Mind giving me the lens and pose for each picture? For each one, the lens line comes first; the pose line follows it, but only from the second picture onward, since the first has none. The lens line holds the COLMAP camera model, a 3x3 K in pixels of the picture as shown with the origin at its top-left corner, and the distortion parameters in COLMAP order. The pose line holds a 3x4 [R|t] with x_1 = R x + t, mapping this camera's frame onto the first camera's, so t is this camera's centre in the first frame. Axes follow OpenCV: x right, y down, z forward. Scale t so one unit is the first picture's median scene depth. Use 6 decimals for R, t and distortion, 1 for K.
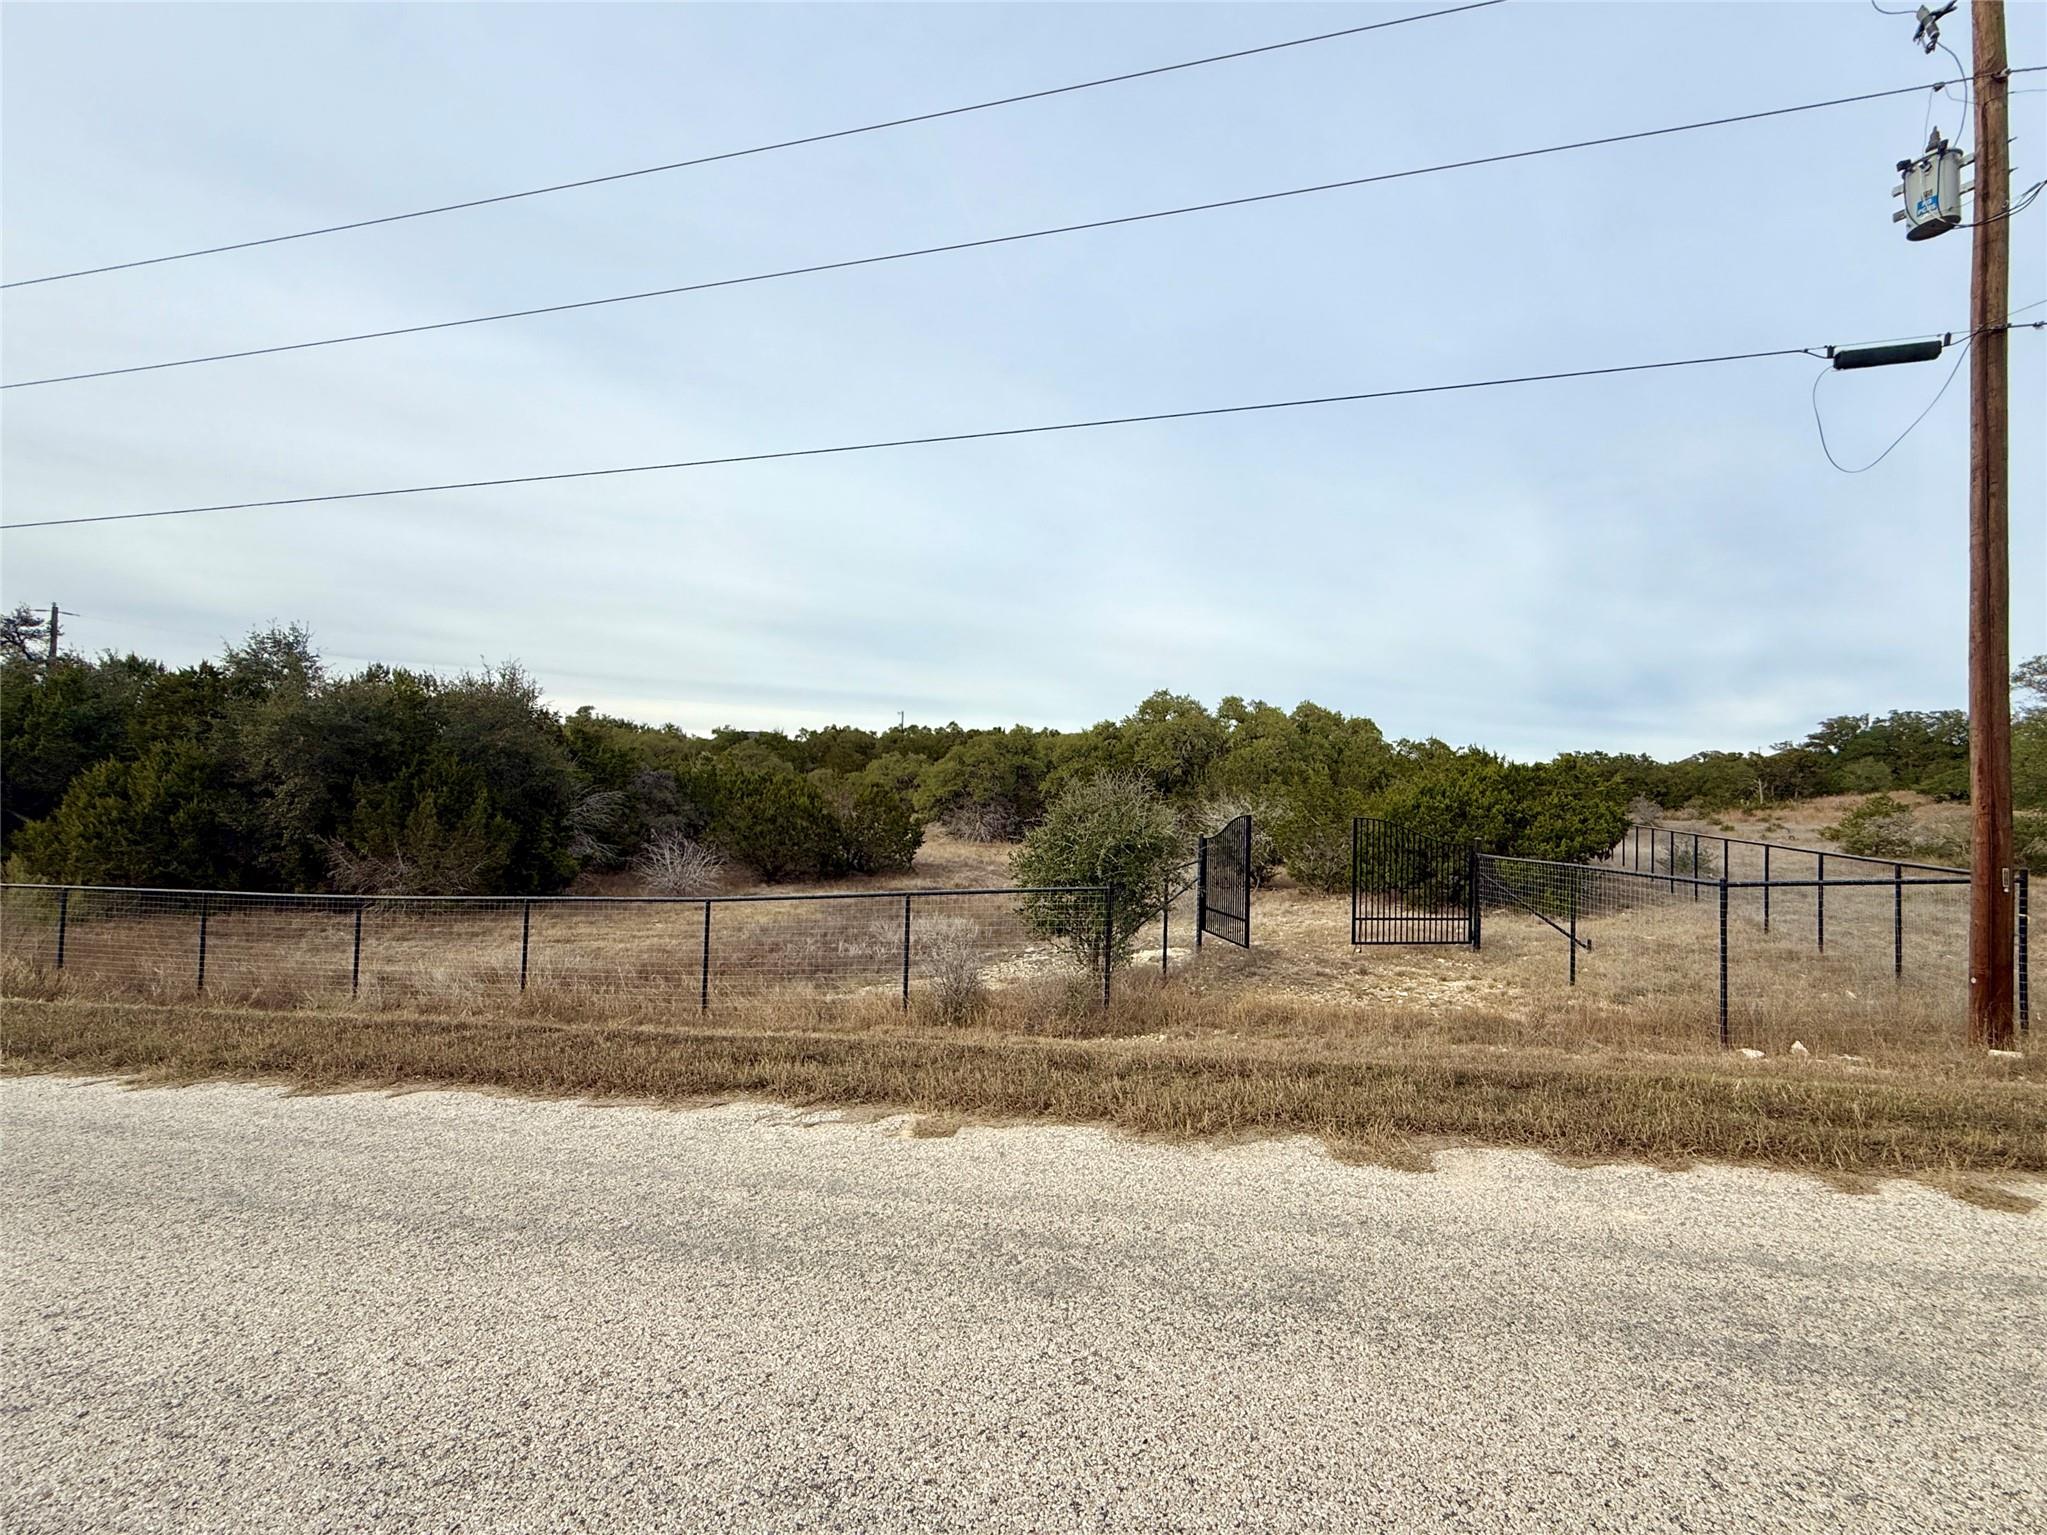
lens RADIAL K [[880.5, 0, 1054.0], [0, 880.5, 781.0], [0, 0, 1]] dist [-0.000880, -0.000128]
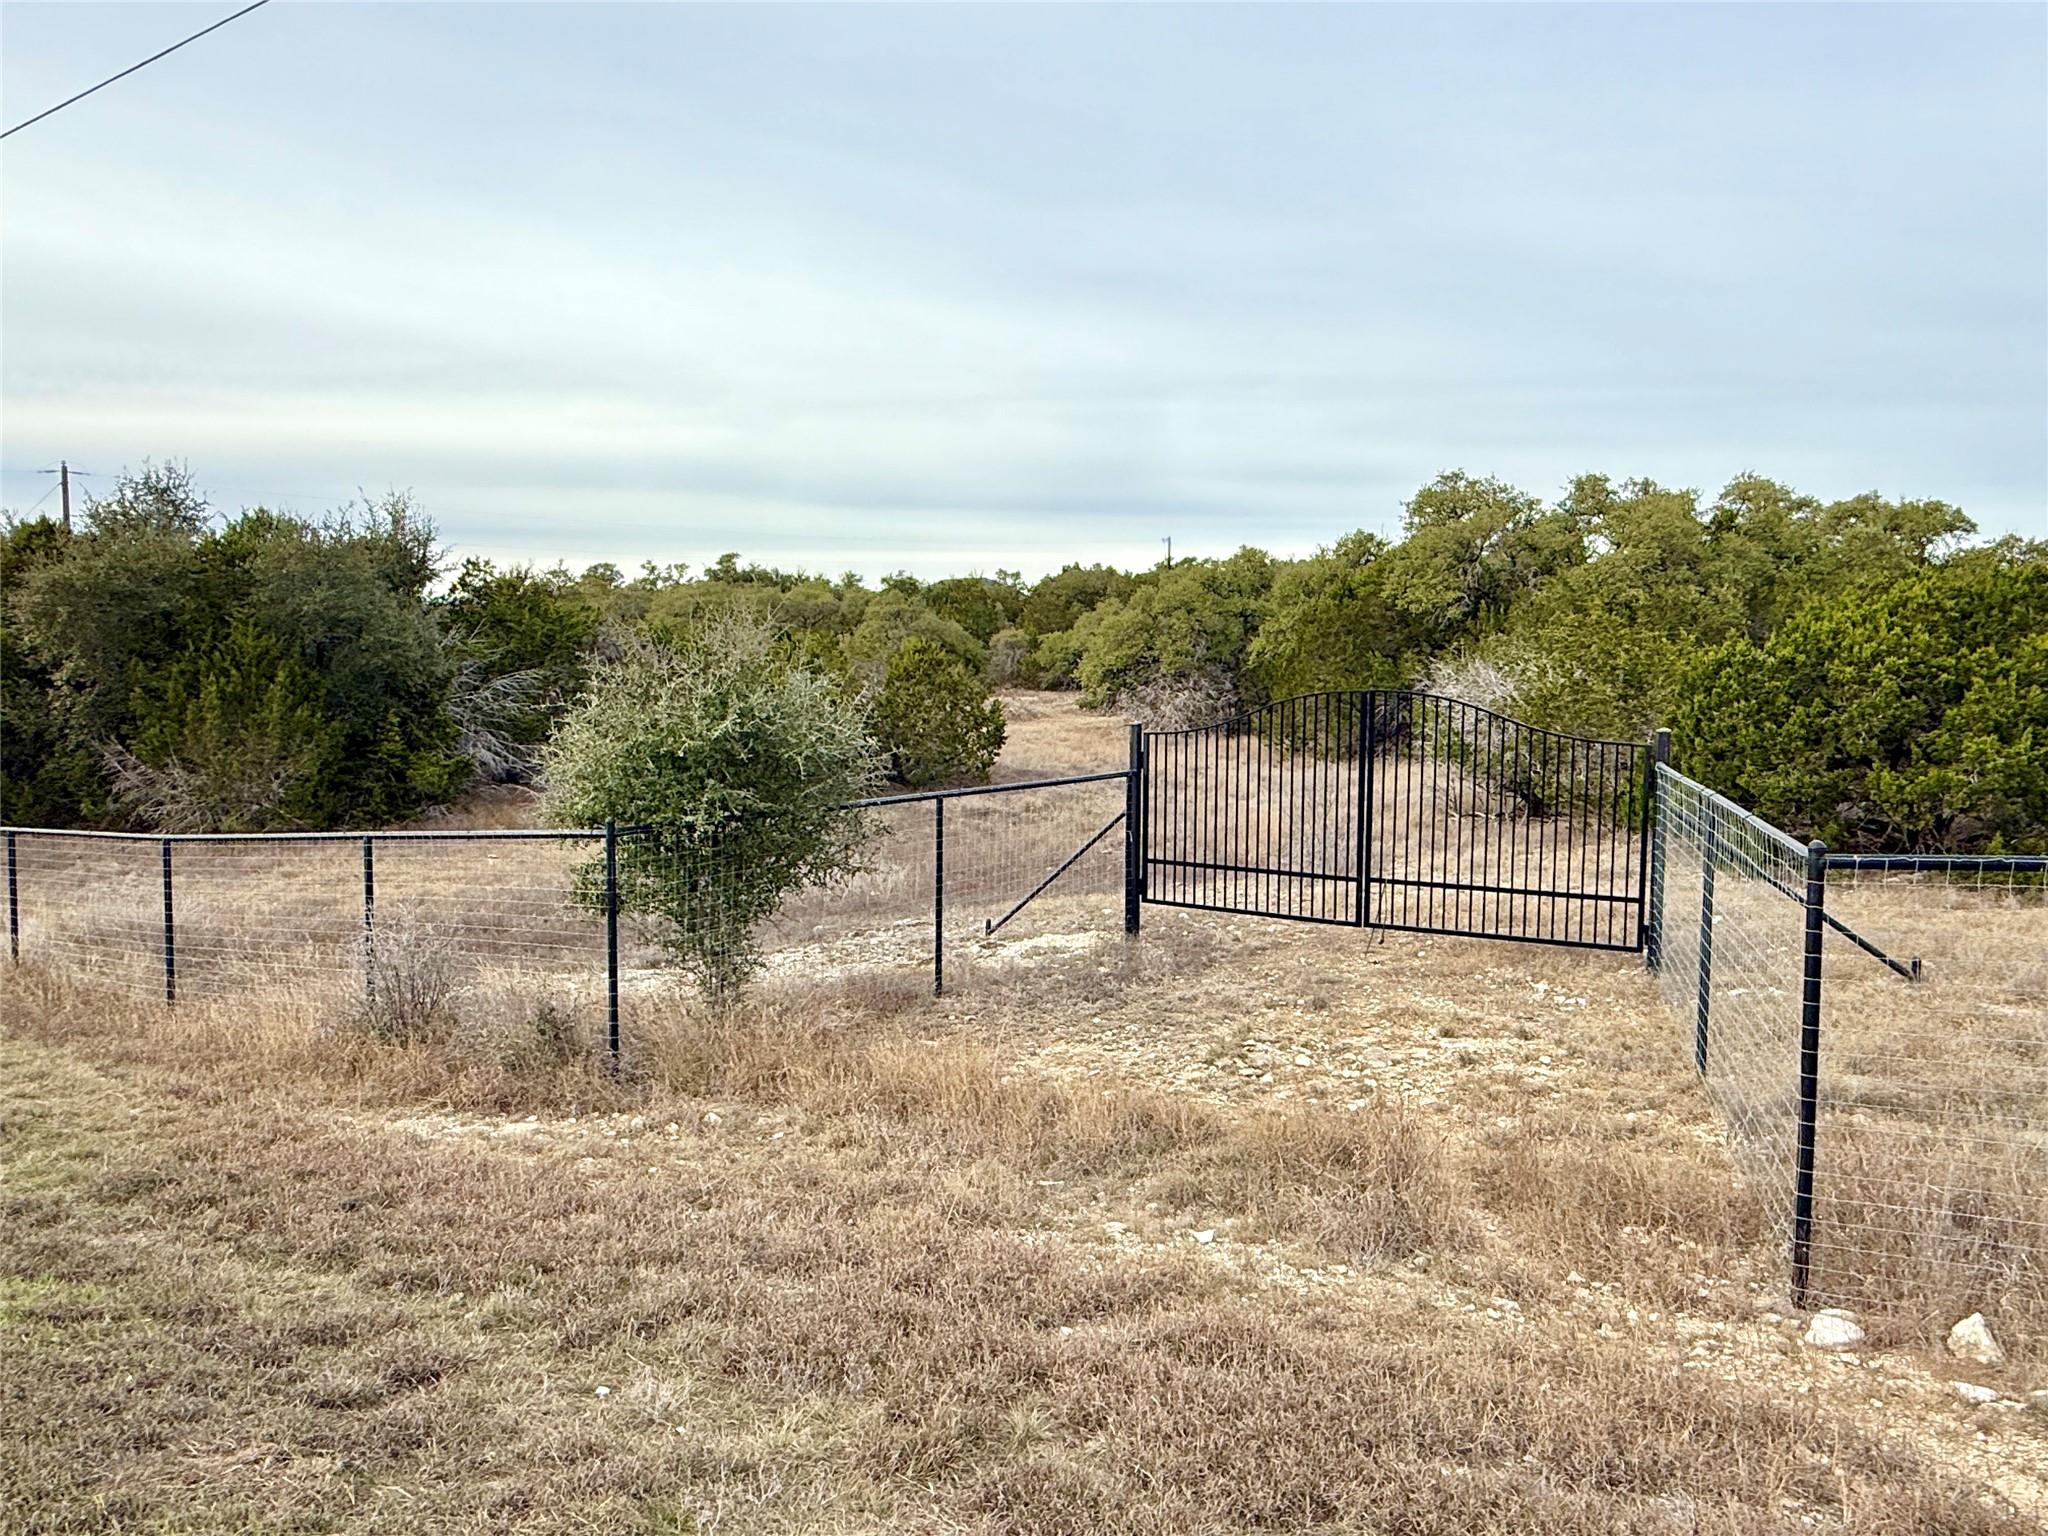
lens RADIAL K [[1301.3, 0, 1018.1], [0, 1301.3, 777.6], [0, 0, 1]] dist [-0.001062, -0.003054]
pose [[0.946115, 0.003759, -0.323809, 0.166041], [0.029529, 0.994765, 0.097828, 0.005807], [0.322482, -0.102118, 0.941051, 0.106194]]
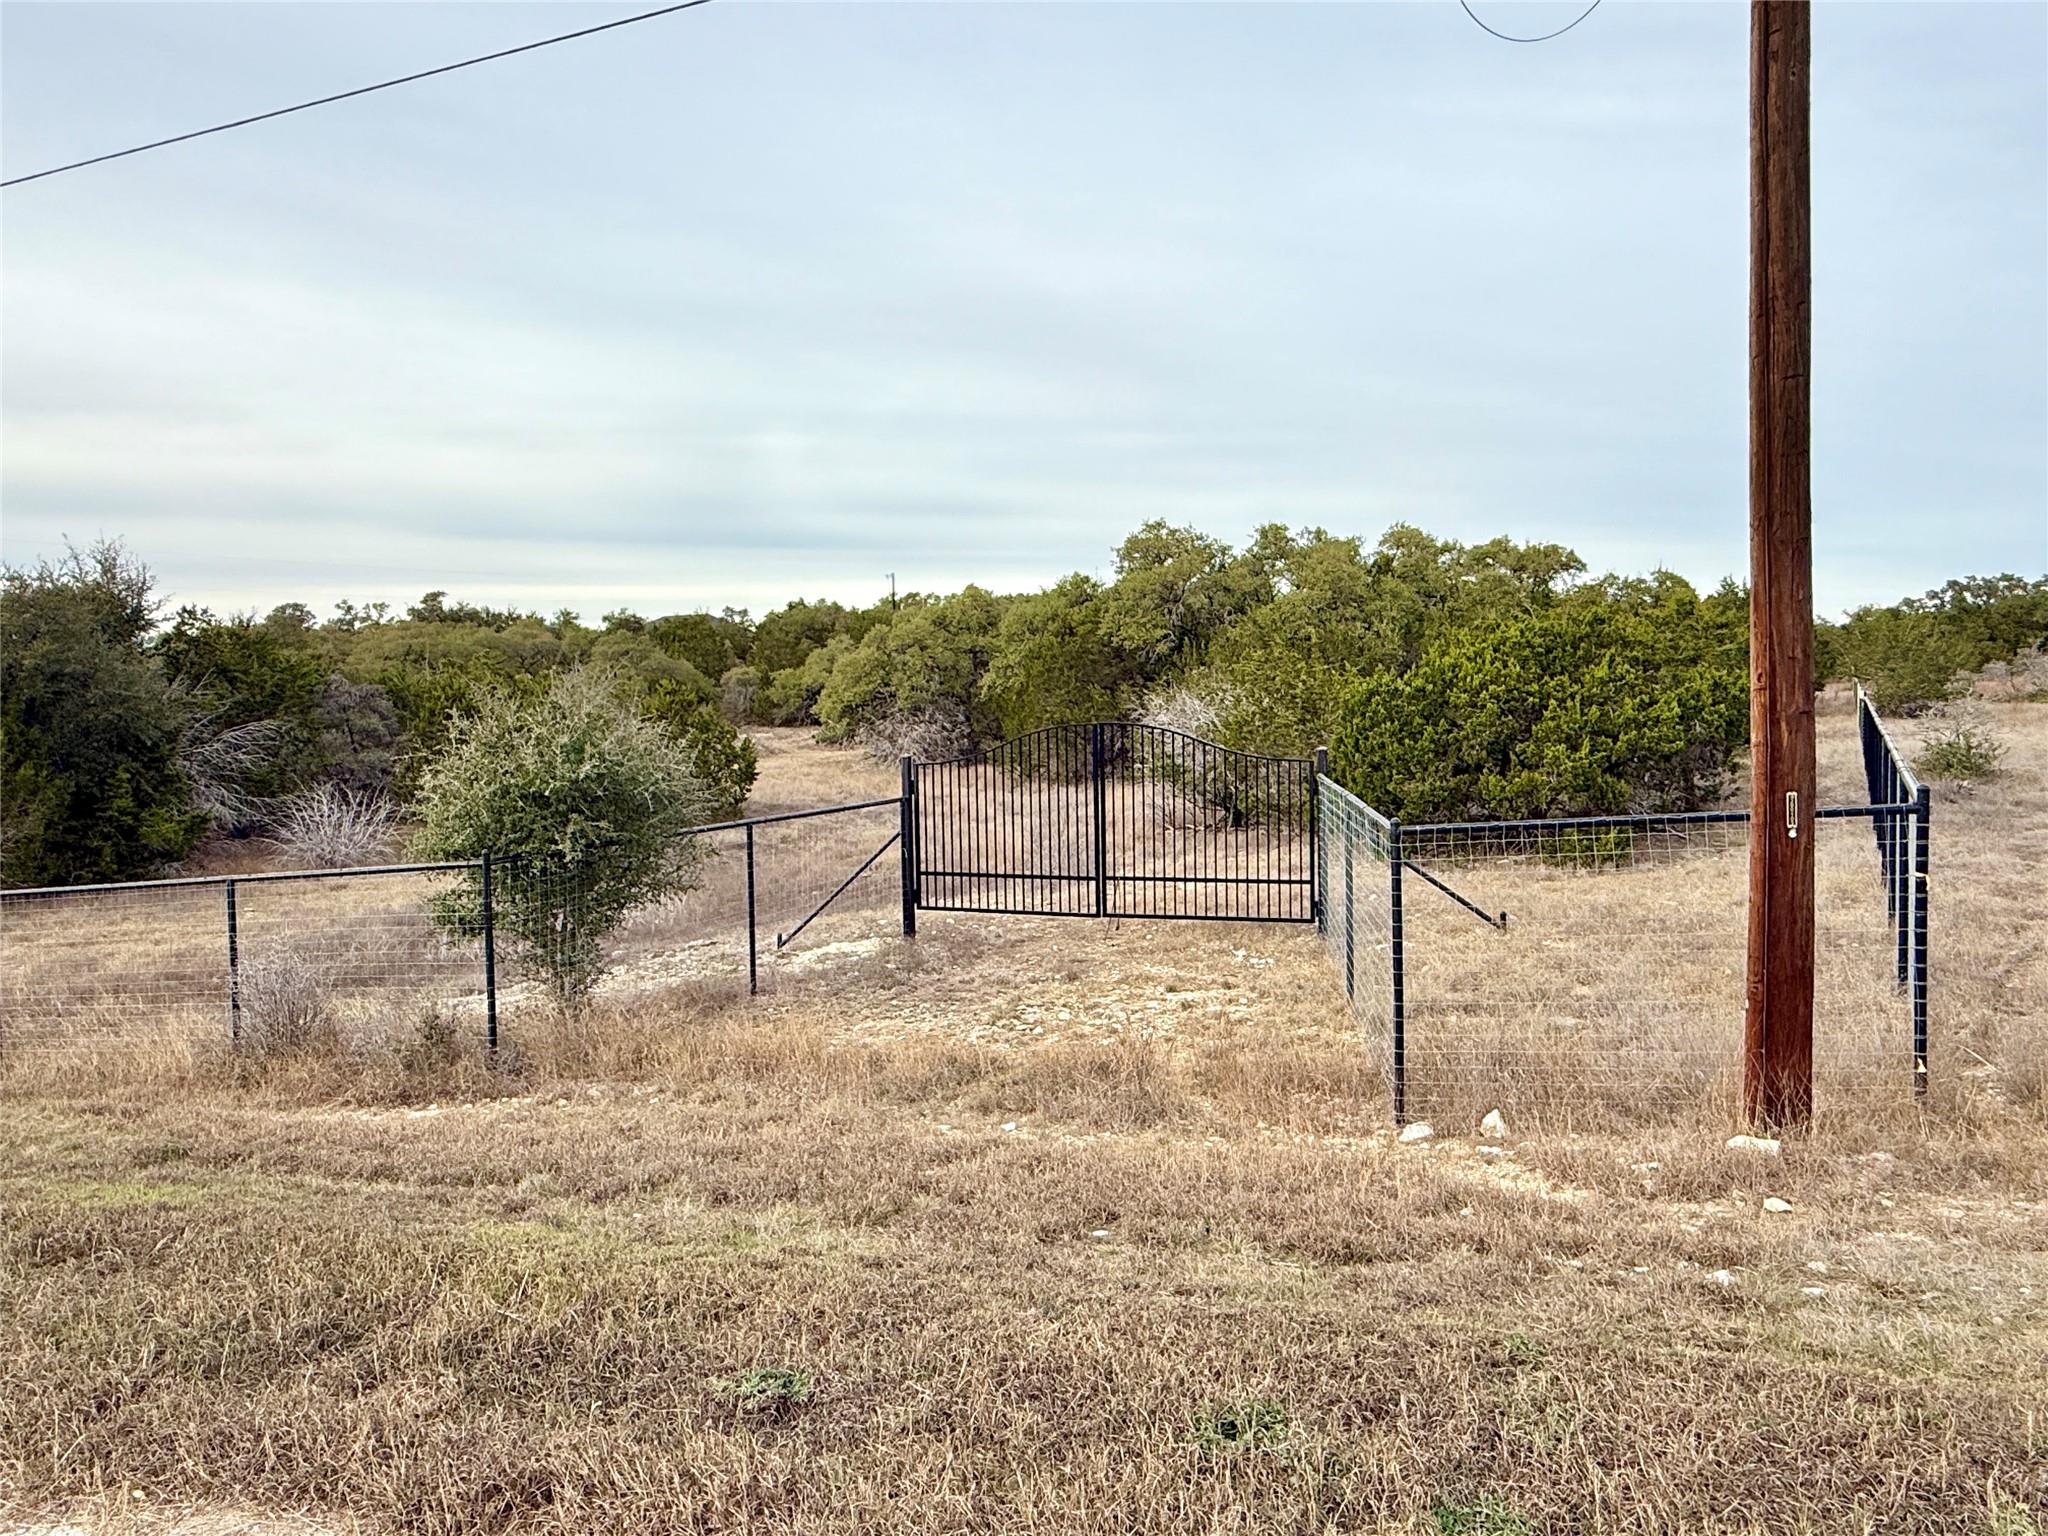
lens RADIAL K [[1301.3, 0, 1014.1], [0, 1301.3, 774.6], [0, 0, 1]] dist [-0.001062, -0.003054]
pose [[0.991608, -0.038185, -0.123514, 0.166480], [0.048156, 0.995728, 0.078777, 0.001531], [0.119979, -0.084064, 0.989211, 0.043641]]
